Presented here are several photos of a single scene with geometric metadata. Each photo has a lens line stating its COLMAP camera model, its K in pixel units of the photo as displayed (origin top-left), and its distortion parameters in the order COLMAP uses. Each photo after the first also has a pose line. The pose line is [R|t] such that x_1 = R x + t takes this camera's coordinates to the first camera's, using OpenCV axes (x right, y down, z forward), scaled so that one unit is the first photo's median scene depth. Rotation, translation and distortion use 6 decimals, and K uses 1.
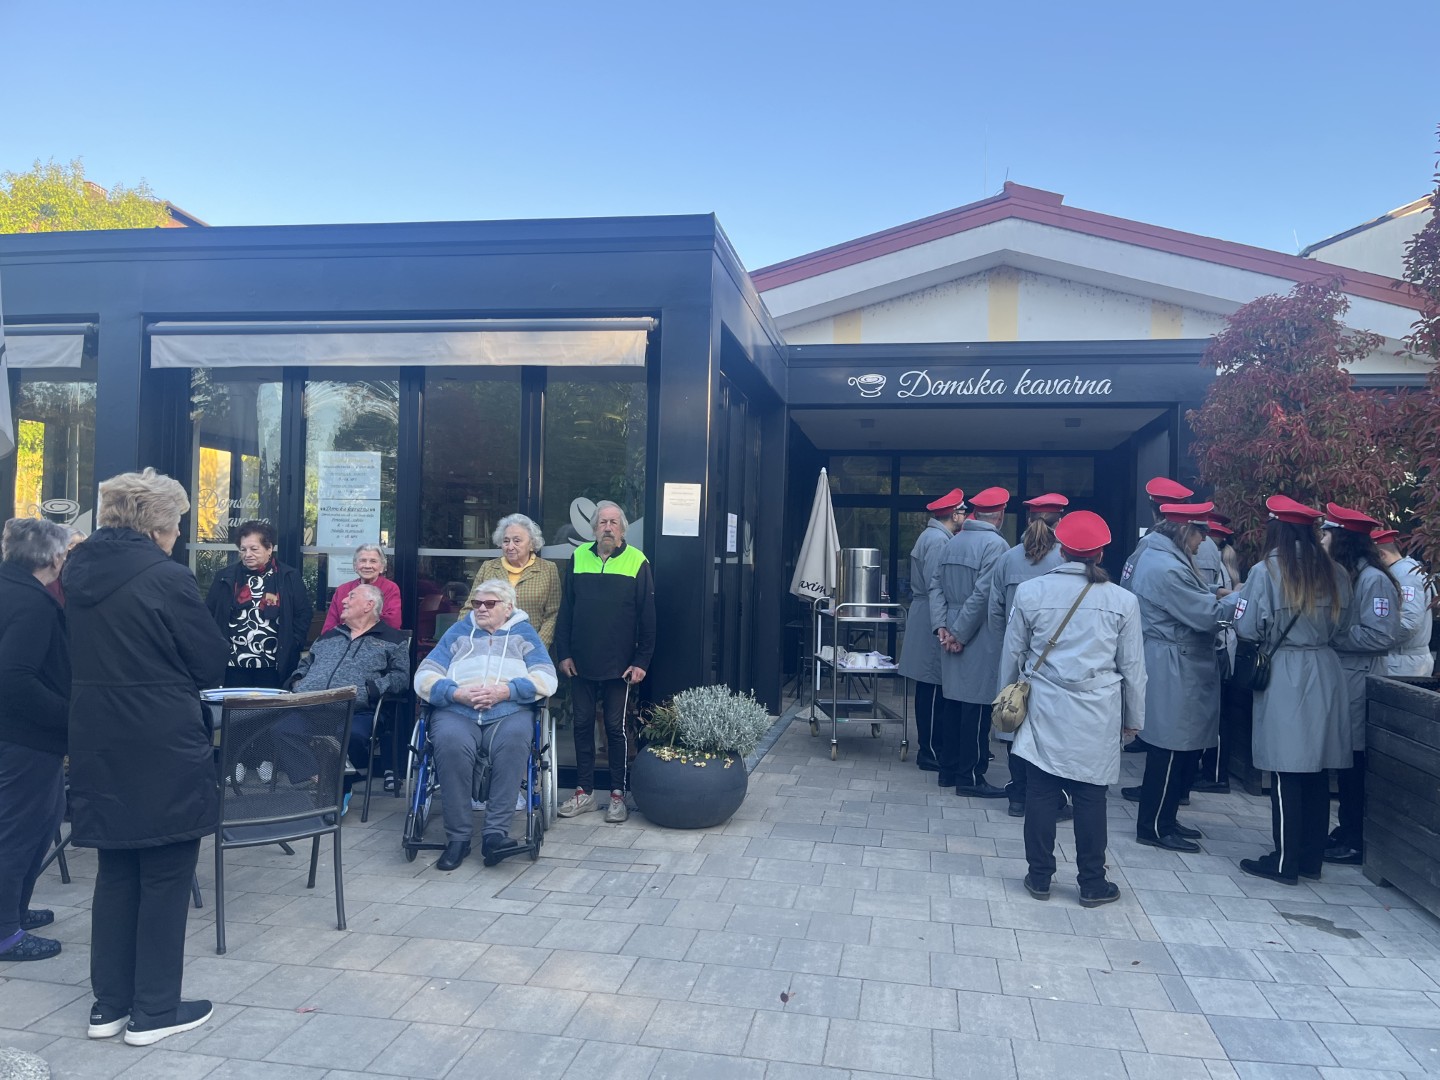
lens RADIAL K [[1082.9, 0, 724.3], [0, 1082.9, 536.1], [0, 0, 1]] dist [0.058984, -0.089128]
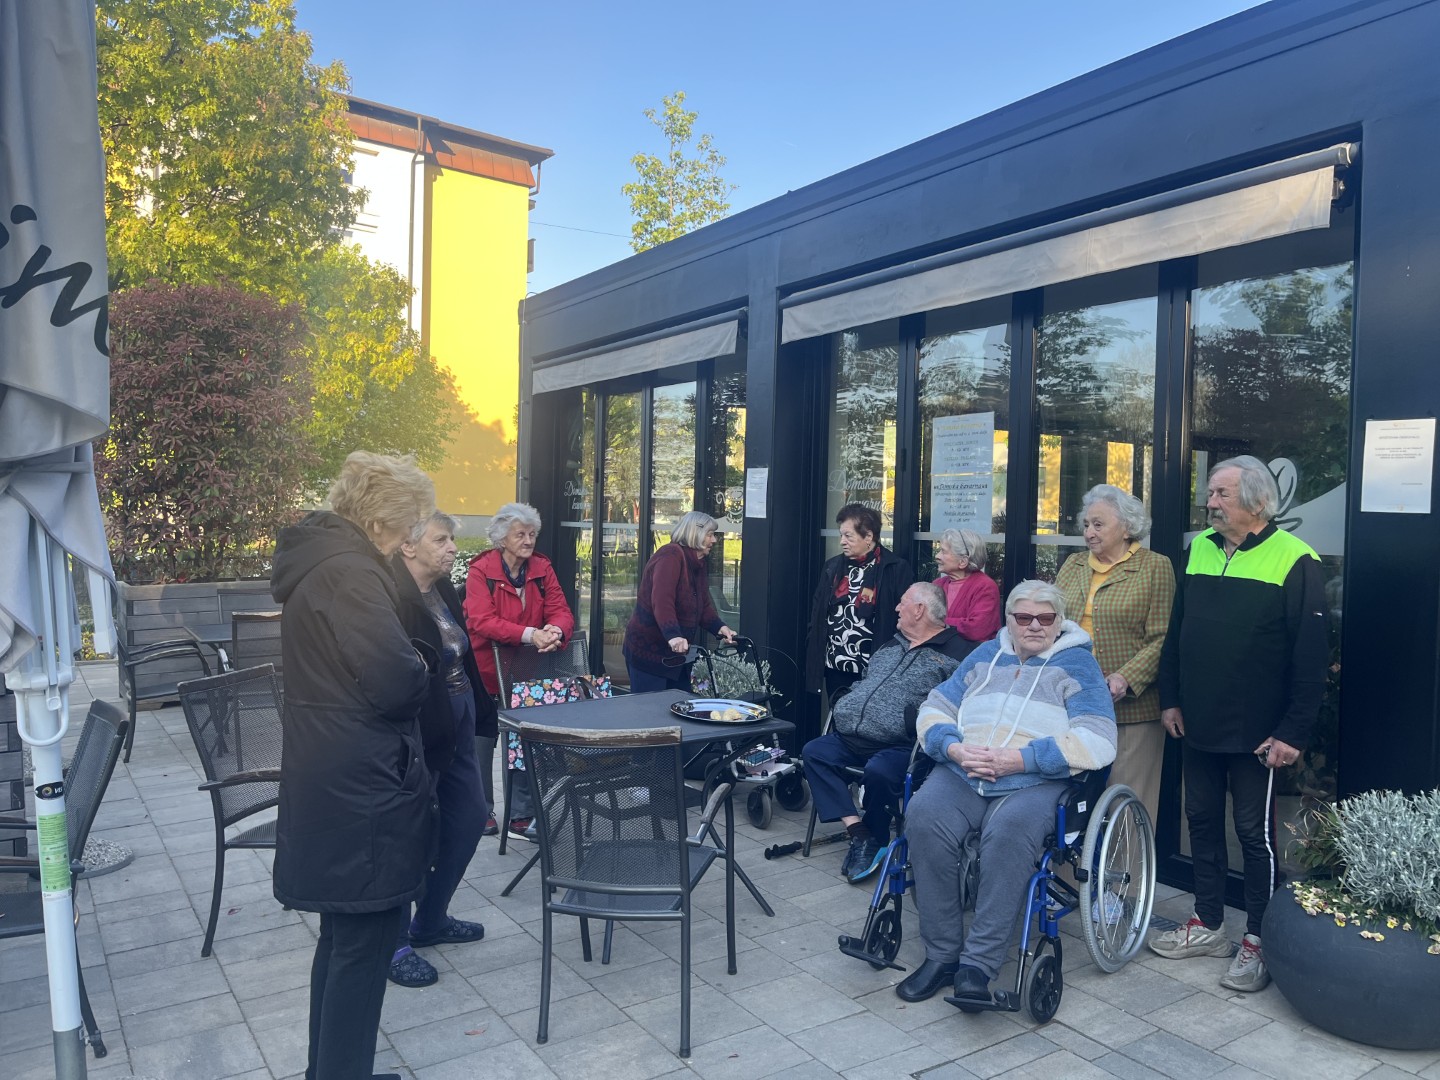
lens RADIAL K [[1082.9, 0, 711.5], [0, 1082.9, 538.8], [0, 0, 1]] dist [0.058984, -0.089128]
pose [[0.682129, 0.001494, -0.731230, 0.138930], [0.009758, 0.999890, 0.011146, 0.003320], [0.731166, -0.014739, 0.682040, 0.363420]]
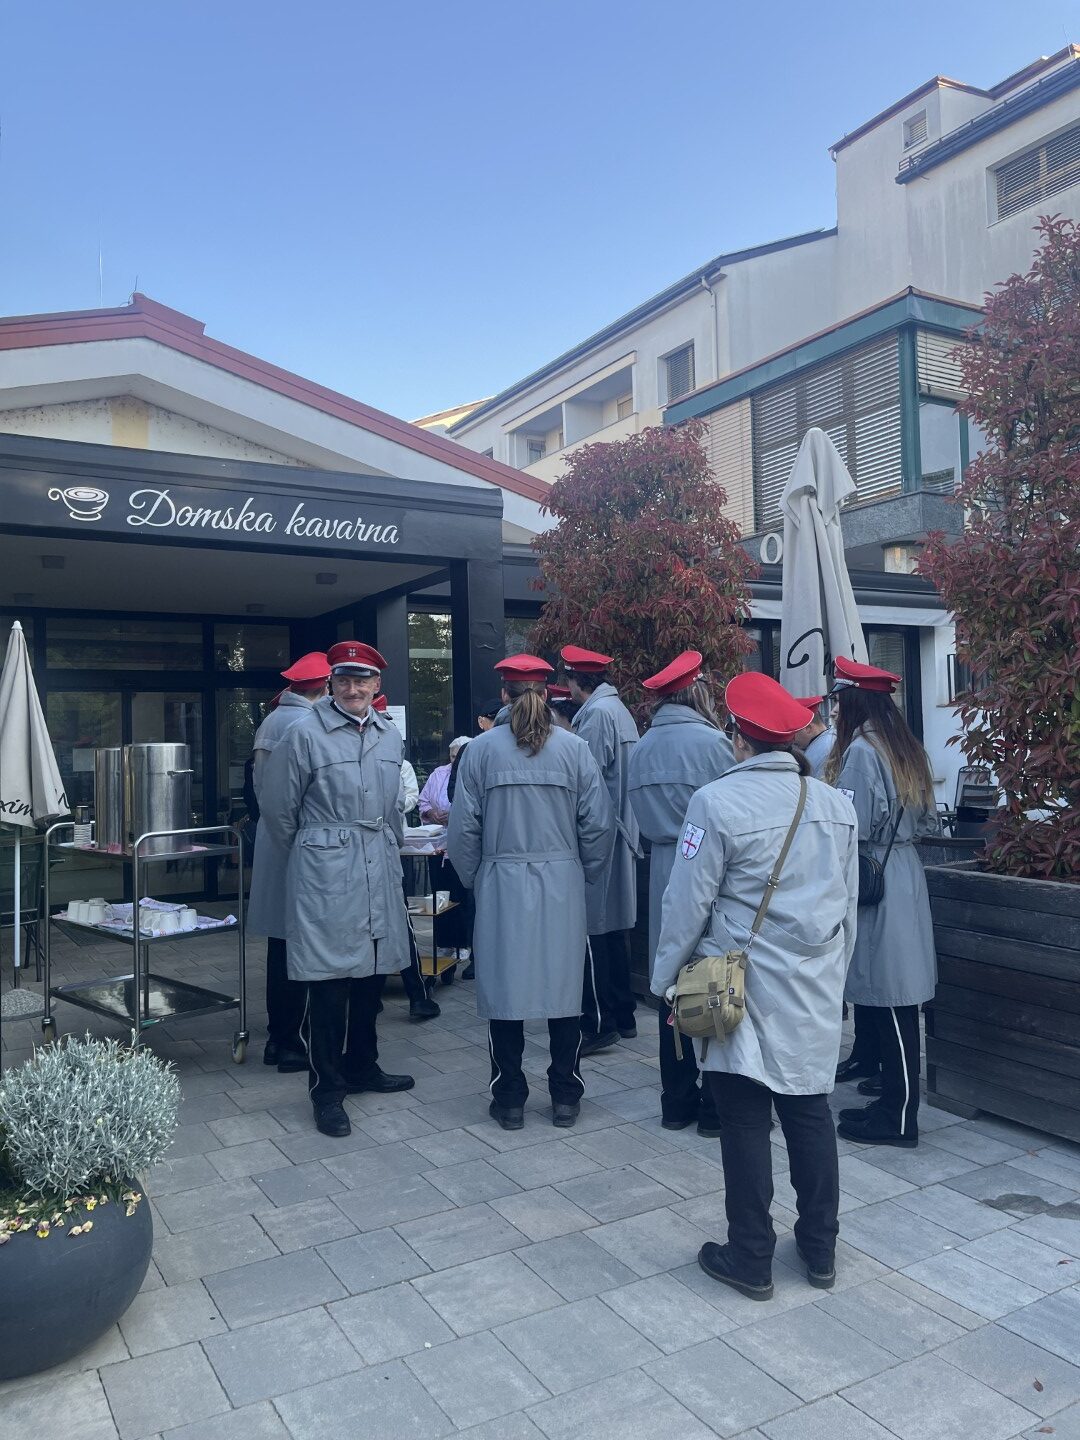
lens RADIAL K [[1082.9, 0, 543.4], [0, 1082.9, 716.8], [0, 0, 1]] dist [0.058984, -0.089128]
pose [[0.755560, -0.026515, 0.654543, -0.159395], [0.028543, 0.999564, 0.007544, -0.003830], [-0.654458, 0.012983, 0.755987, 0.481028]]
